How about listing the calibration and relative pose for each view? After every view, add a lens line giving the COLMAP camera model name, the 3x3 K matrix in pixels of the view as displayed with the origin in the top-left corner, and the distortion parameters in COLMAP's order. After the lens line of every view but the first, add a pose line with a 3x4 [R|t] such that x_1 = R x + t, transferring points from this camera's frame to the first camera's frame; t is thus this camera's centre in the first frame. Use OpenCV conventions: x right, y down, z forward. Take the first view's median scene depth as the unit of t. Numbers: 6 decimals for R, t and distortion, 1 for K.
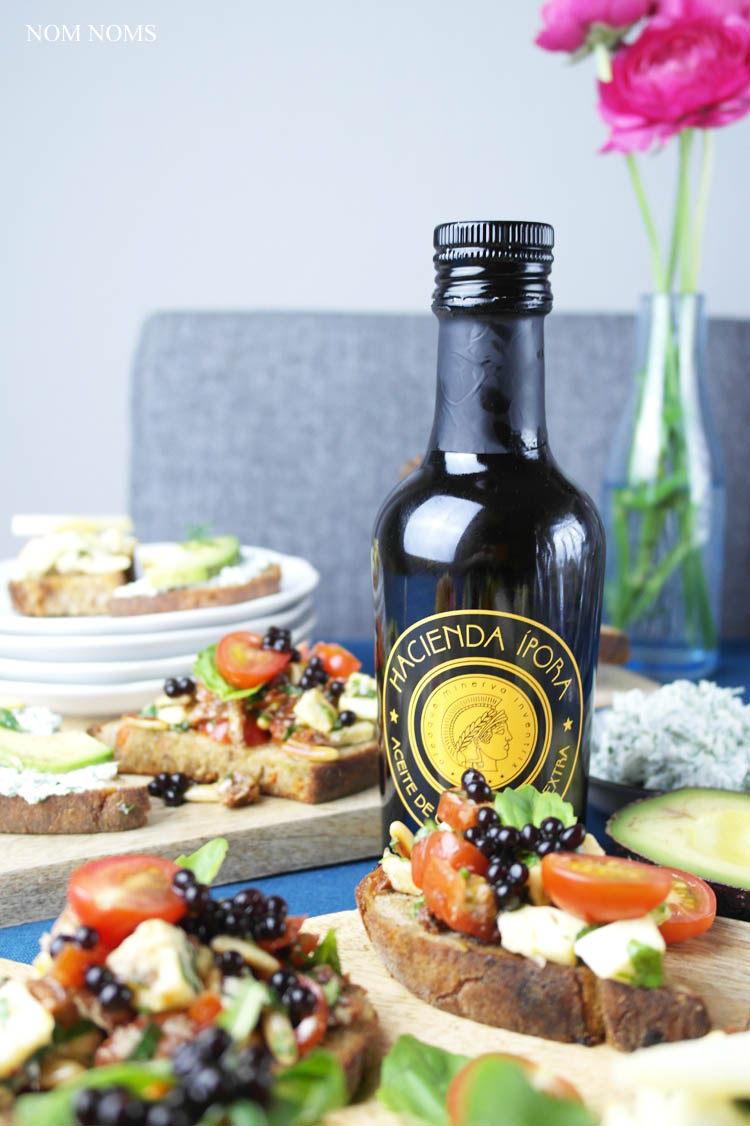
lens RADIAL K [[1272.1, 0, 381.9], [0, 1272.1, 552.7], [0, 0, 1]] dist [0.018237, 0.000000]
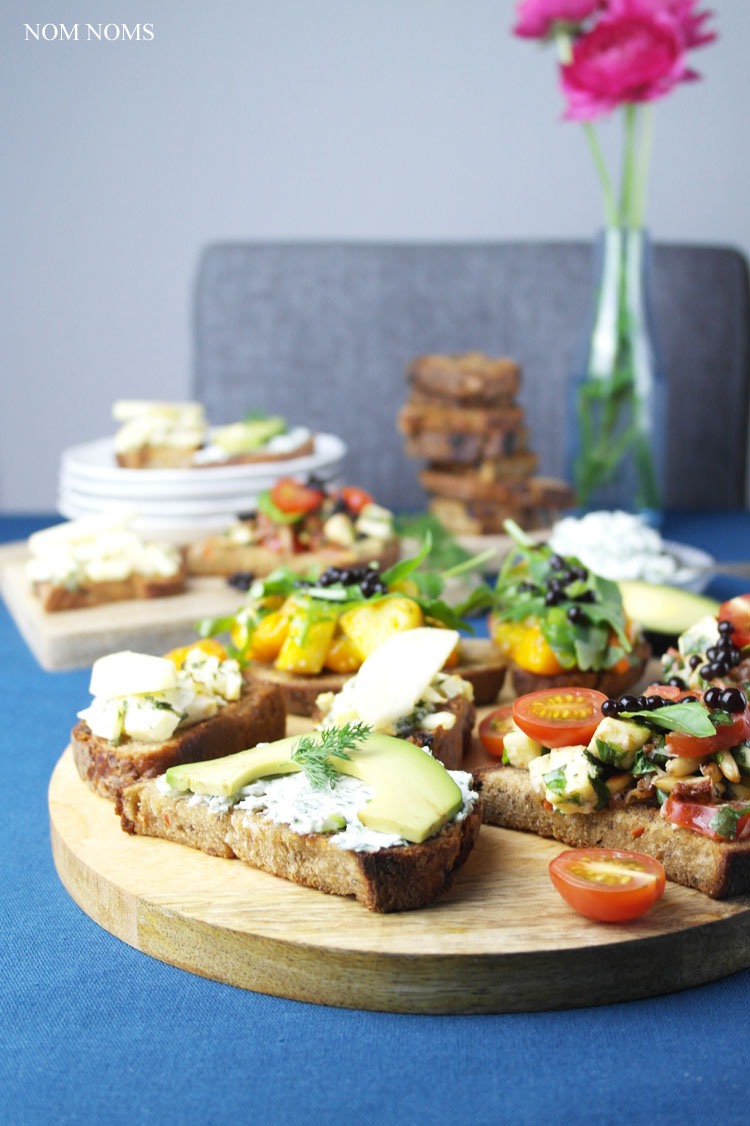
lens RADIAL K [[1354.4, 0, 372.0], [0, 1354.4, 617.5], [0, 0, 1]] dist [-0.085066, 0.000000]
pose [[0.999335, 0.000477, -0.036458, 0.030804], [0.002995, 0.995463, 0.095102, 0.062602], [0.036338, -0.095148, 0.994800, -0.426731]]
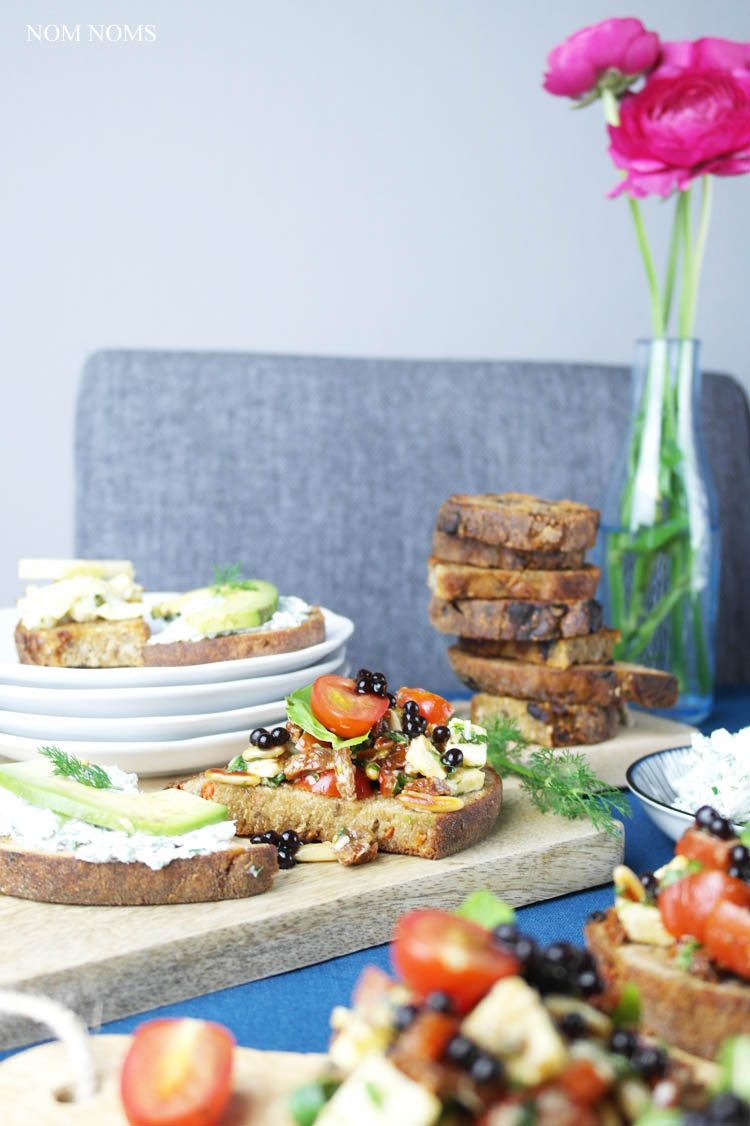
lens RADIAL K [[1272.1, 0, 373.1], [0, 1272.1, 561.4], [0, 0, 1]] dist [0.018237, 0.000000]
pose [[0.984590, -0.003329, 0.174844, -0.205255], [0.011813, 0.998801, -0.047505, 0.019669], [-0.174476, 0.048838, 0.983449, 0.067808]]
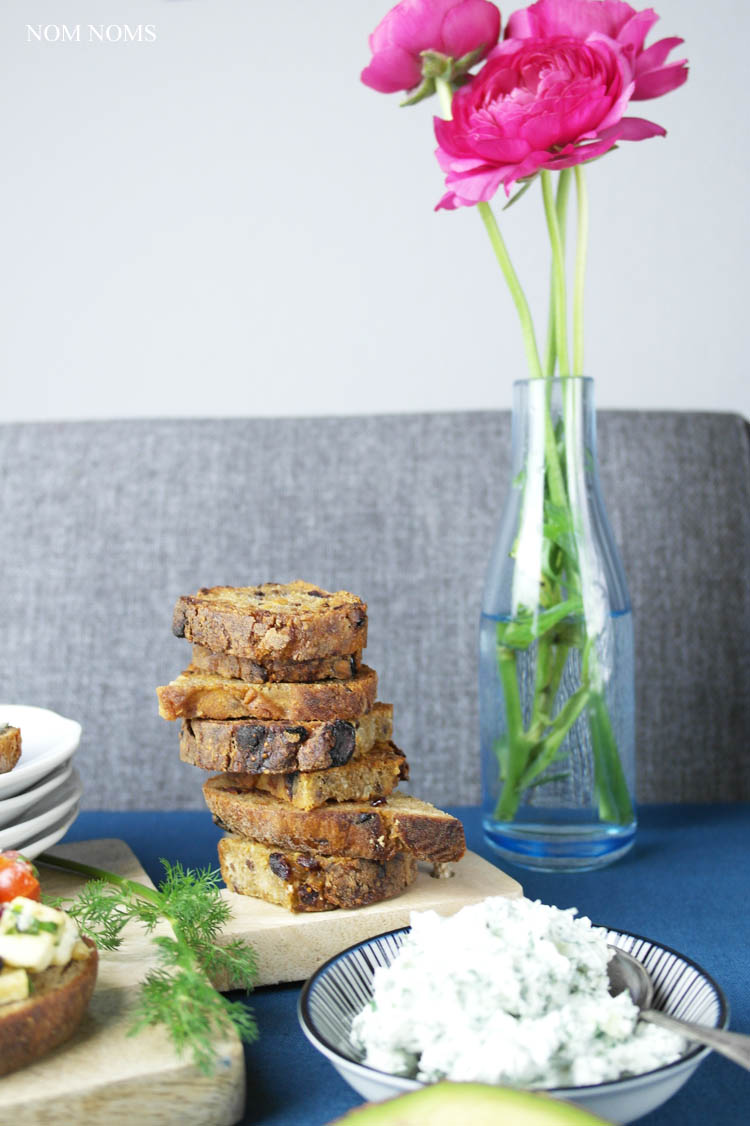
lens RADIAL K [[1272.1, 0, 390.6], [0, 1272.1, 554.6], [0, 0, 1]] dist [0.018237, 0.000000]
pose [[0.997966, -0.024915, -0.058678, 0.194922], [0.019283, 0.995322, -0.094666, -0.020730], [0.060762, 0.093342, 0.993778, 0.235355]]
